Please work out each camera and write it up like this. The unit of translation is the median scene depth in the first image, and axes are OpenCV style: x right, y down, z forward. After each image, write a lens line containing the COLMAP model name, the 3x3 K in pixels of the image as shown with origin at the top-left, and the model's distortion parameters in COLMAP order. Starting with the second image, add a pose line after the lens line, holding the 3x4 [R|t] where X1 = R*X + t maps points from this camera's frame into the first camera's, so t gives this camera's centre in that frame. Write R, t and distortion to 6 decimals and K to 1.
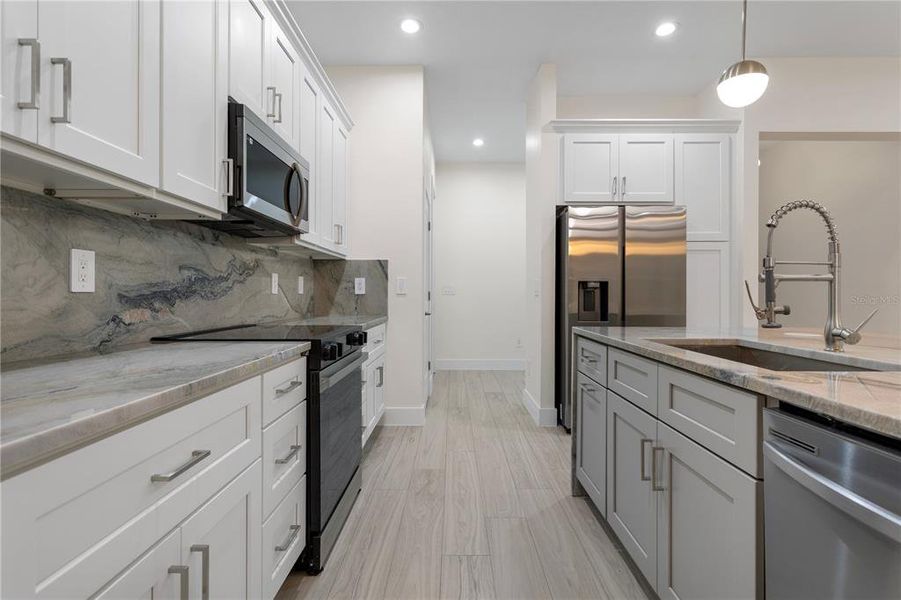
lens RADIAL K [[430.8, 0, 454.1], [0, 430.8, 294.8], [0, 0, 1]] dist [-0.001687, 0.000651]
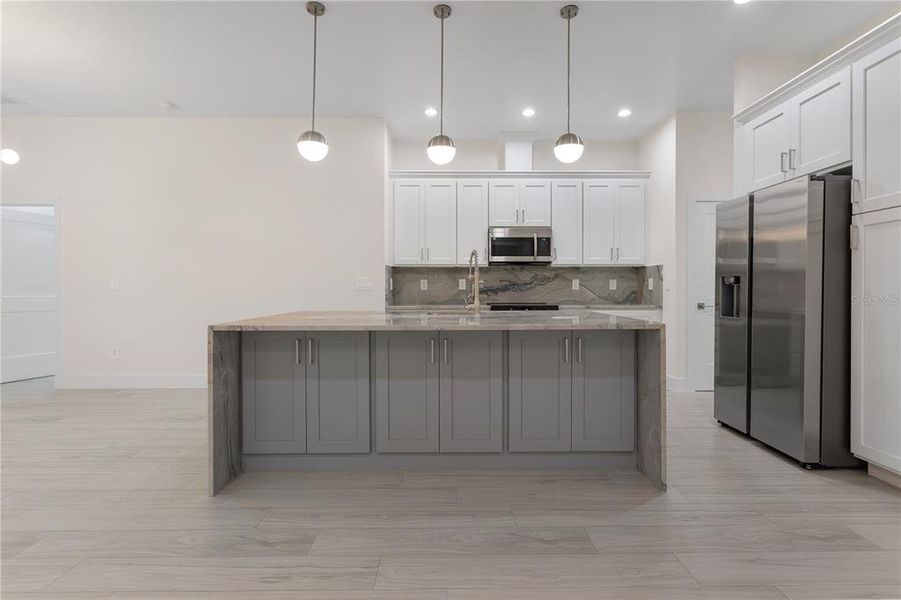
lens RADIAL K [[430.8, 0, 454.1], [0, 430.8, 294.8], [0, 0, 1]] dist [-0.001687, 0.000651]
pose [[0.014552, 0.007959, -0.999862, 2.486598], [-0.000625, 0.999968, 0.007951, 0.008982], [0.999894, 0.000509, 0.014556, 0.668694]]
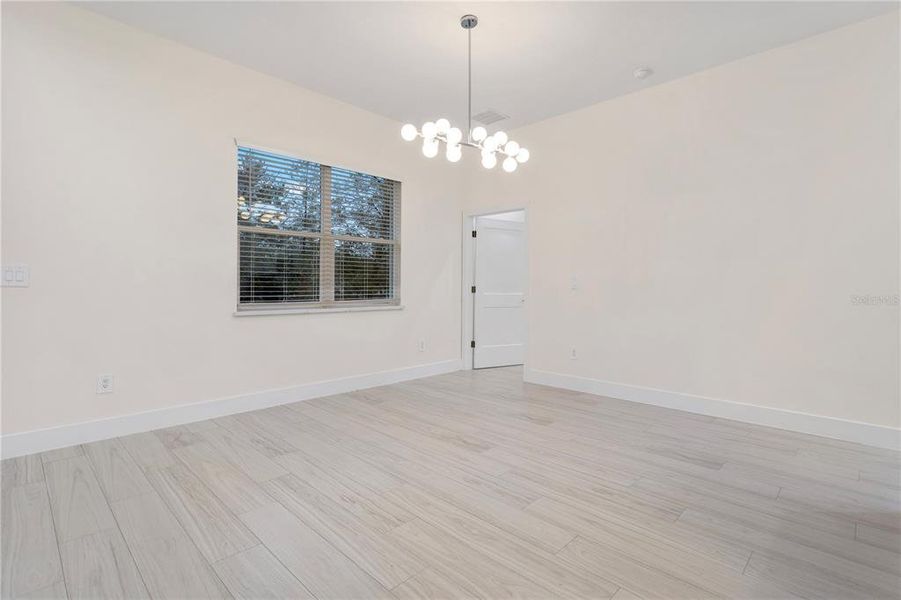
lens RADIAL K [[449.2, 0, 450.5], [0, 449.2, 300.0], [0, 0, 1]] dist [-0.016617, -0.000116]
pose [[-0.712123, 0.014067, -0.701914, 2.186465], [-0.007649, 0.999584, 0.027793, -0.002459], [0.702013, 0.025161, -0.711720, -0.063119]]
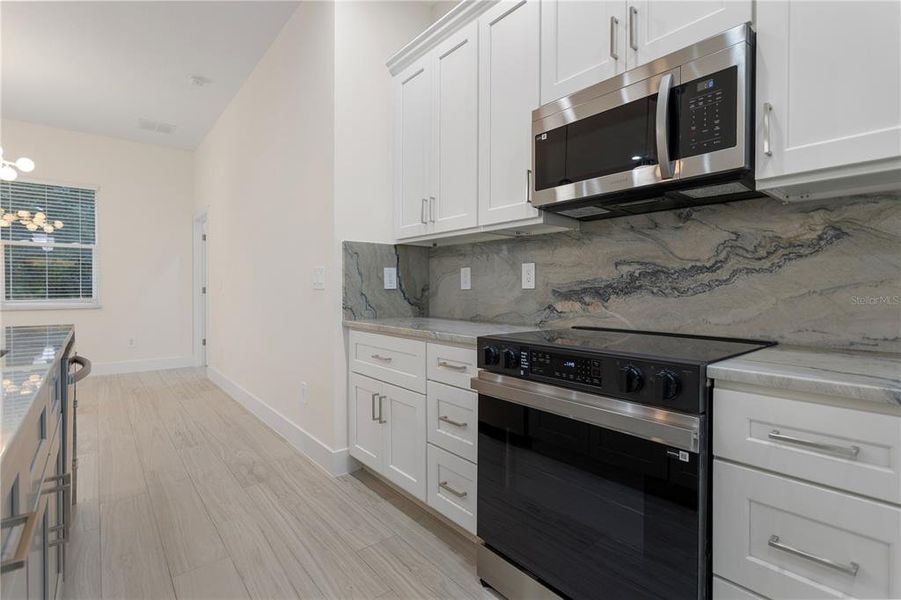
lens RADIAL K [[430.8, 0, 454.1], [0, 430.8, 294.8], [0, 0, 1]] dist [-0.001687, 0.000651]
pose [[-0.766075, 0.003288, -0.642743, 0.329940], [-0.004986, 0.999926, 0.011058, 0.000488], [0.642732, 0.011676, -0.766002, 1.620059]]
